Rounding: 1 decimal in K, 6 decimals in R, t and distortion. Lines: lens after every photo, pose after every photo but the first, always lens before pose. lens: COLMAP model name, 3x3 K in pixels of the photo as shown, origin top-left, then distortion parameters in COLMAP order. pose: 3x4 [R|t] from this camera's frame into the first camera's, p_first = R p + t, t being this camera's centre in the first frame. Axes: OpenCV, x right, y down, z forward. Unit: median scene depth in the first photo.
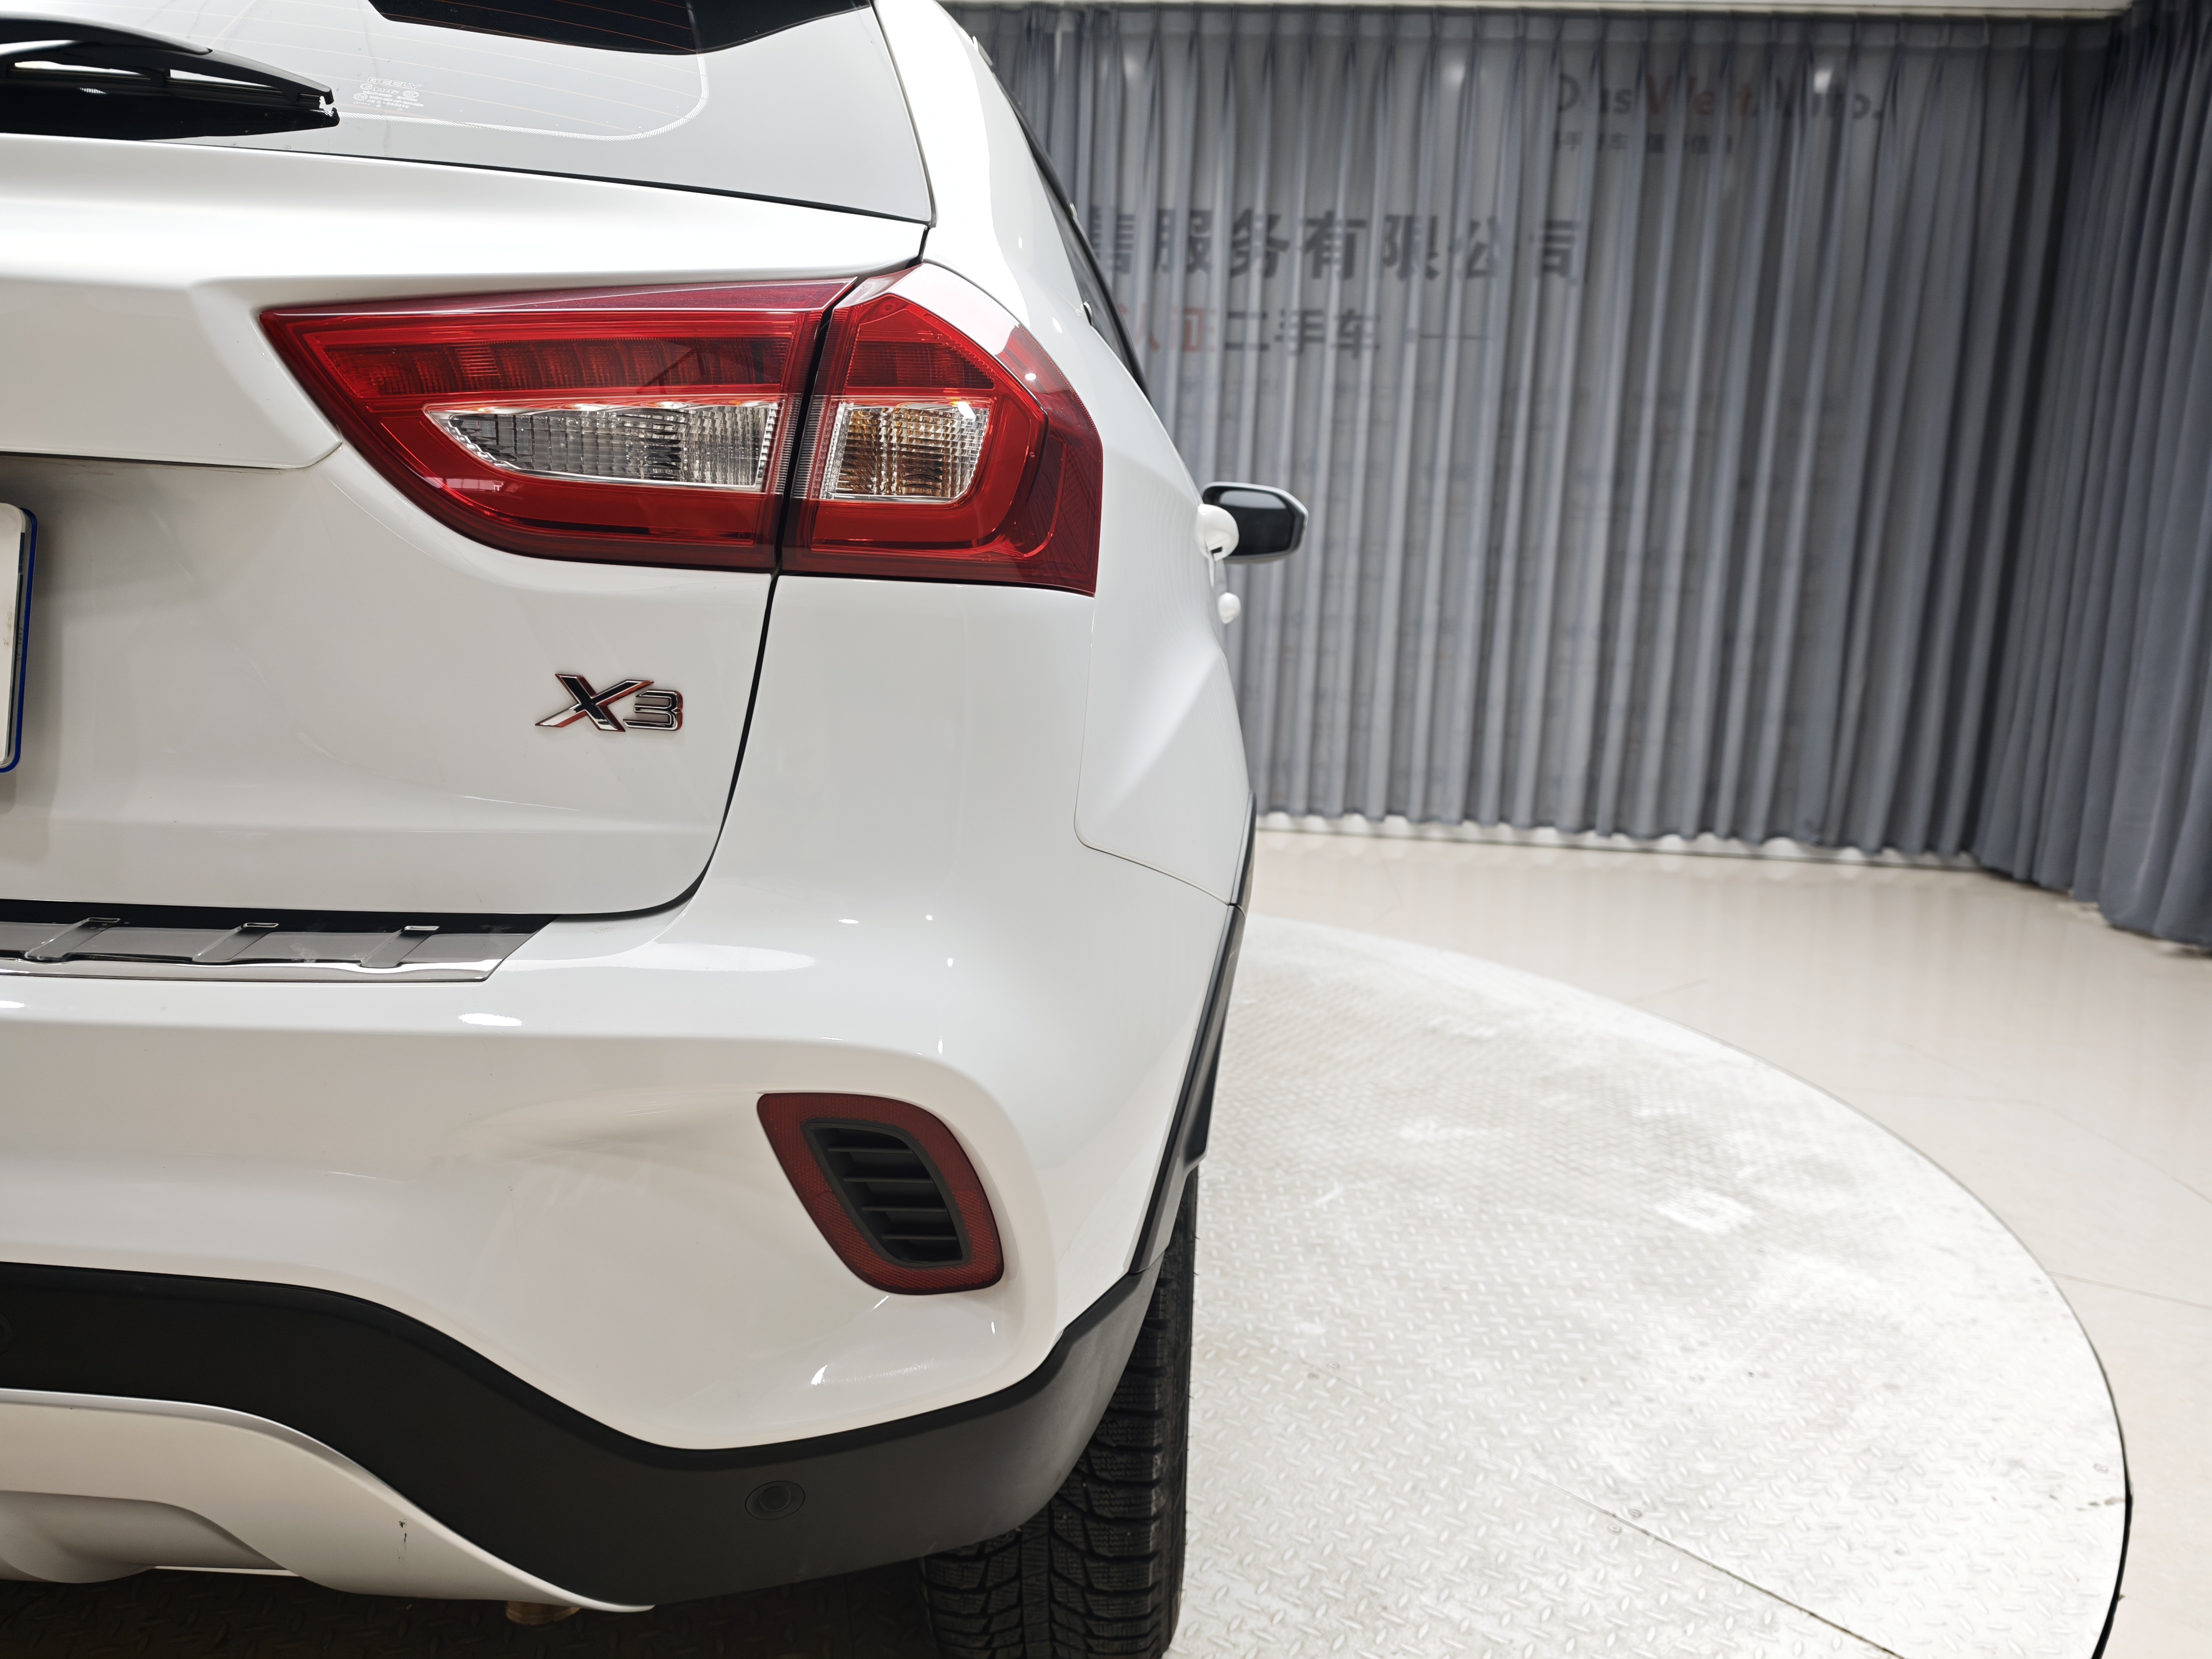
lens RADIAL K [[1519.8, 0, 1063.0], [0, 1519.8, 808.2], [0, 0, 1]] dist [0.004394, -0.029673]
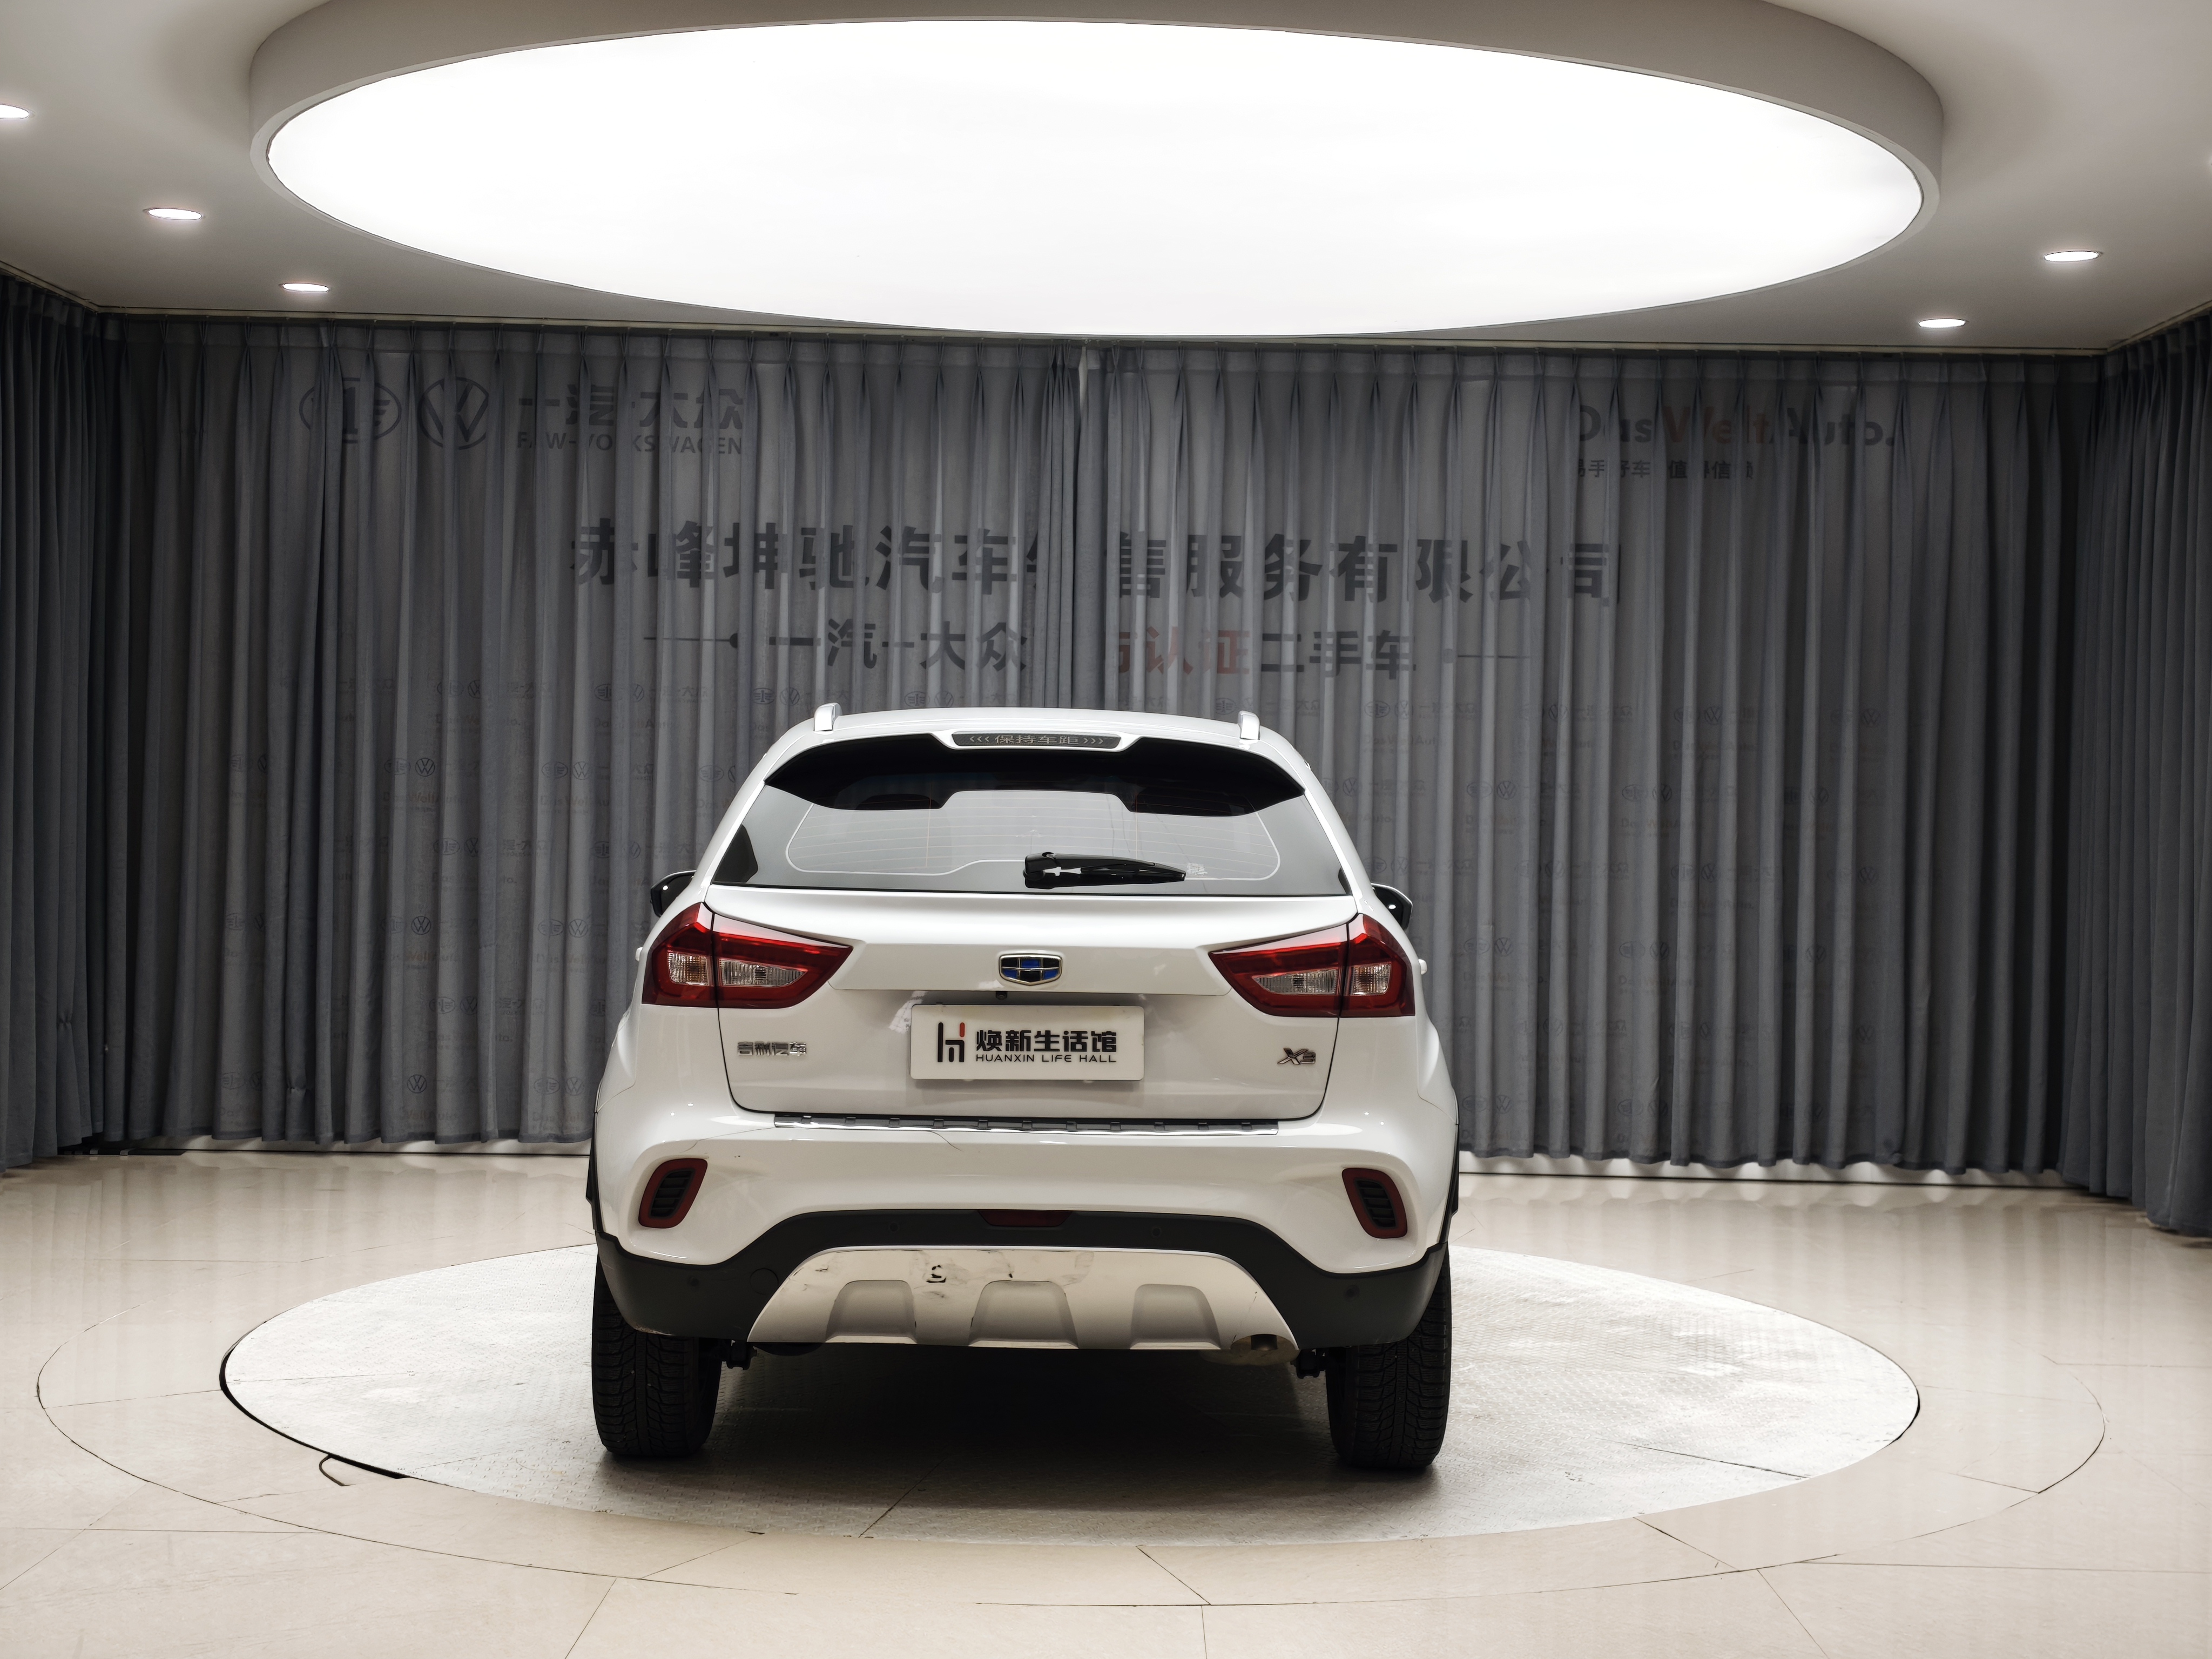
lens RADIAL K [[2938.3, 0, 1134.8], [0, 2938.3, 775.3], [0, 0, 1]] dist [0.334681, -0.887225]
pose [[0.990892, -0.023388, 0.132613, -0.229872], [0.043273, 0.987872, -0.149116, 0.042827], [-0.127517, 0.153496, 0.979887, -0.844960]]
